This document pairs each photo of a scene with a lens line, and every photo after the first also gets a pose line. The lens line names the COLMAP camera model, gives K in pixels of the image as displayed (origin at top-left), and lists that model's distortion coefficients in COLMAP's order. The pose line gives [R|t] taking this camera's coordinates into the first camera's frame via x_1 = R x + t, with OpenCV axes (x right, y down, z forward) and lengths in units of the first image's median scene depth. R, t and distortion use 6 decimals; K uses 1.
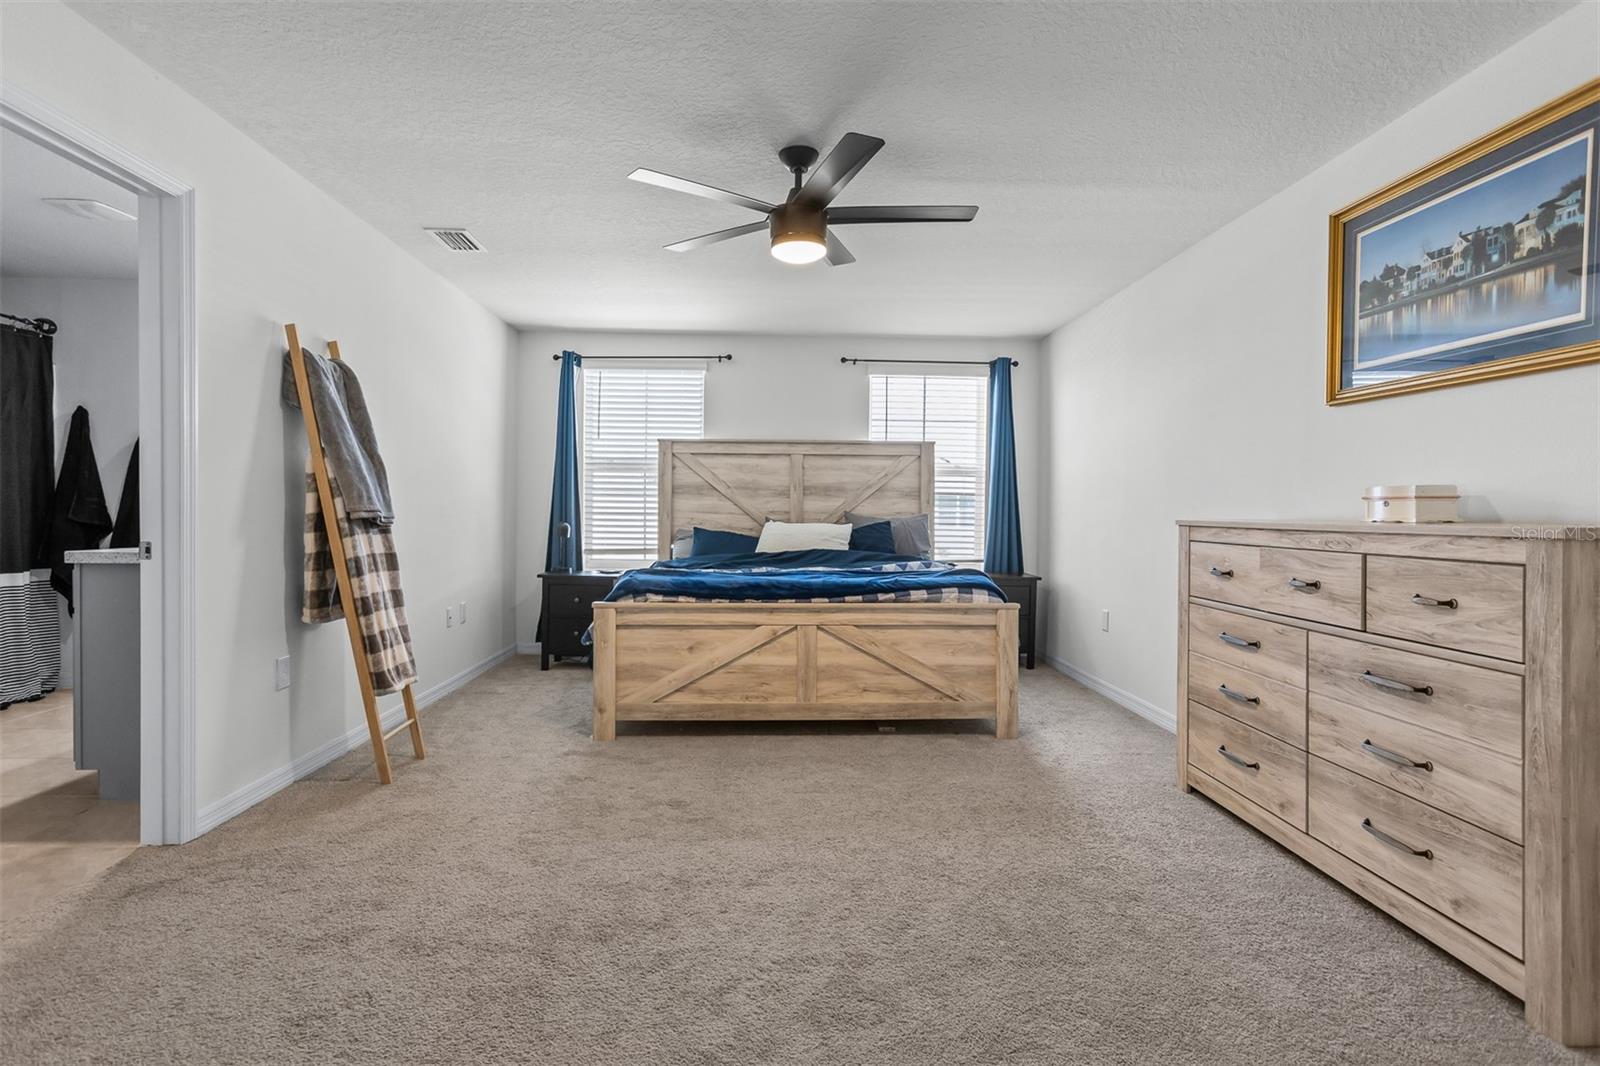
lens RADIAL K [[745.3, 0, 799.8], [0, 745.3, 519.1], [0, 0, 1]] dist [-0.000171, -0.000038]
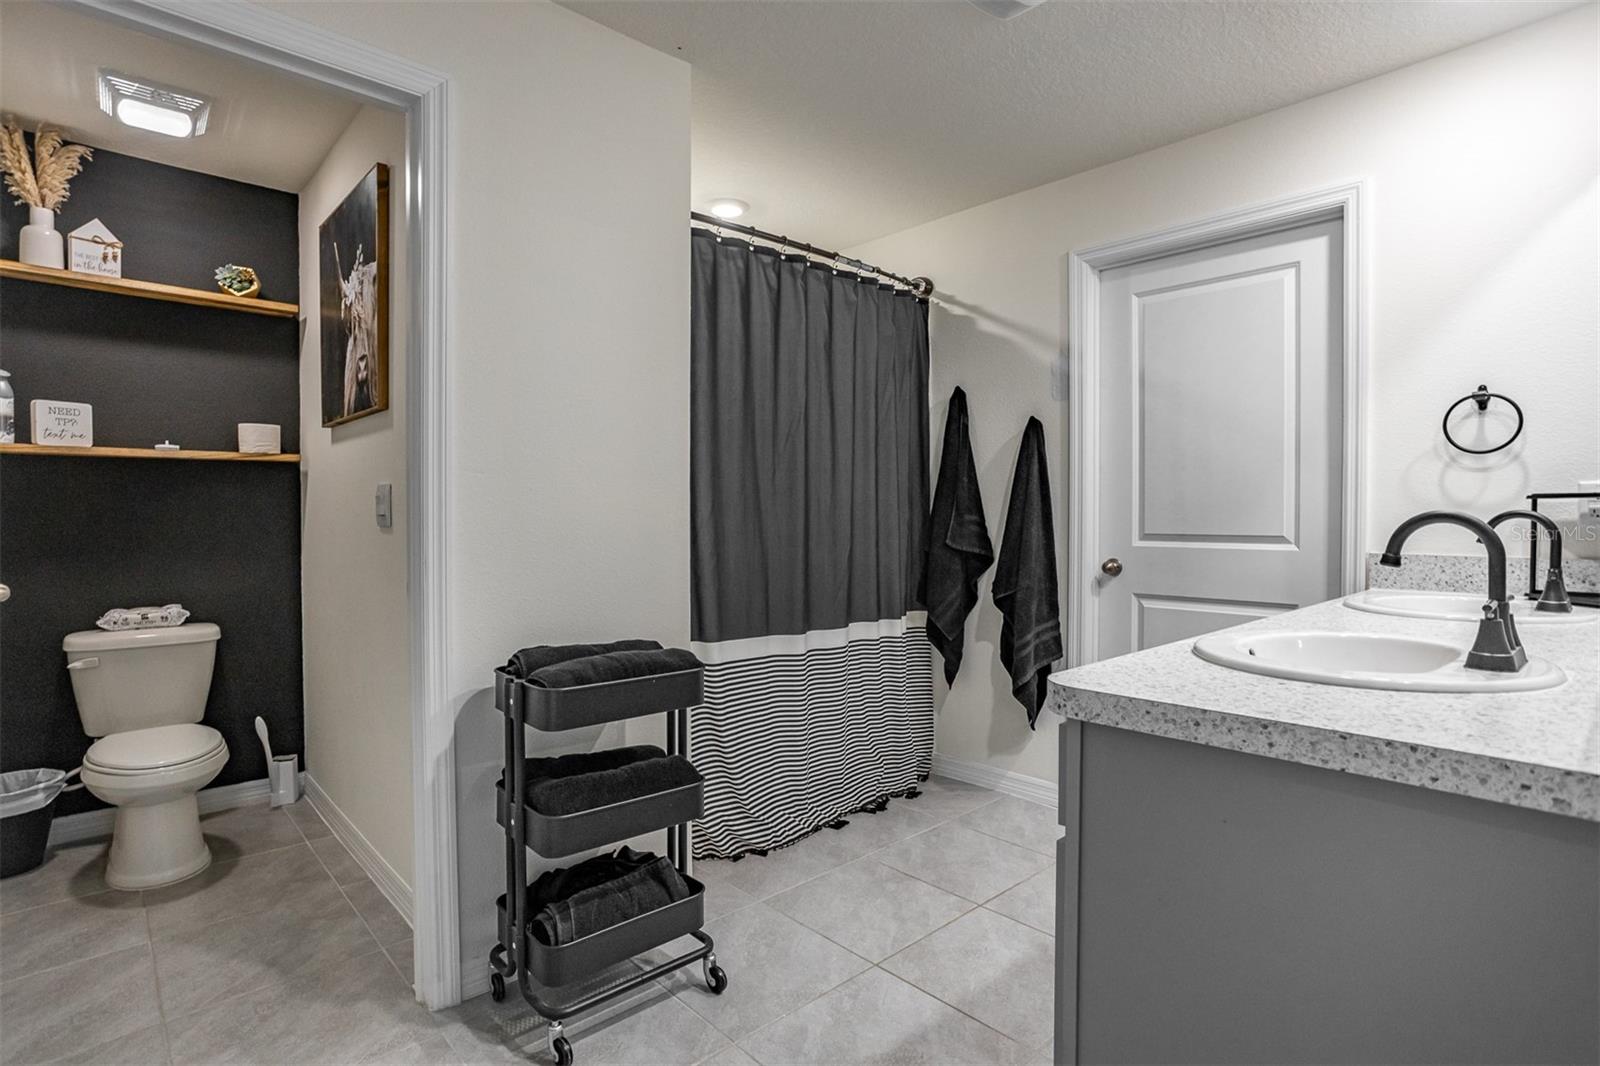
lens RADIAL K [[838.6, 0, 799.7], [0, 838.6, 532.5], [0, 0, 1]] dist [-0.004350, 0.021745]
pose [[0.624361, 0.002811, -0.781131, -0.437463], [-0.006127, 0.999980, -0.001299, -0.010106], [0.781112, 0.005597, 0.624366, 0.385825]]
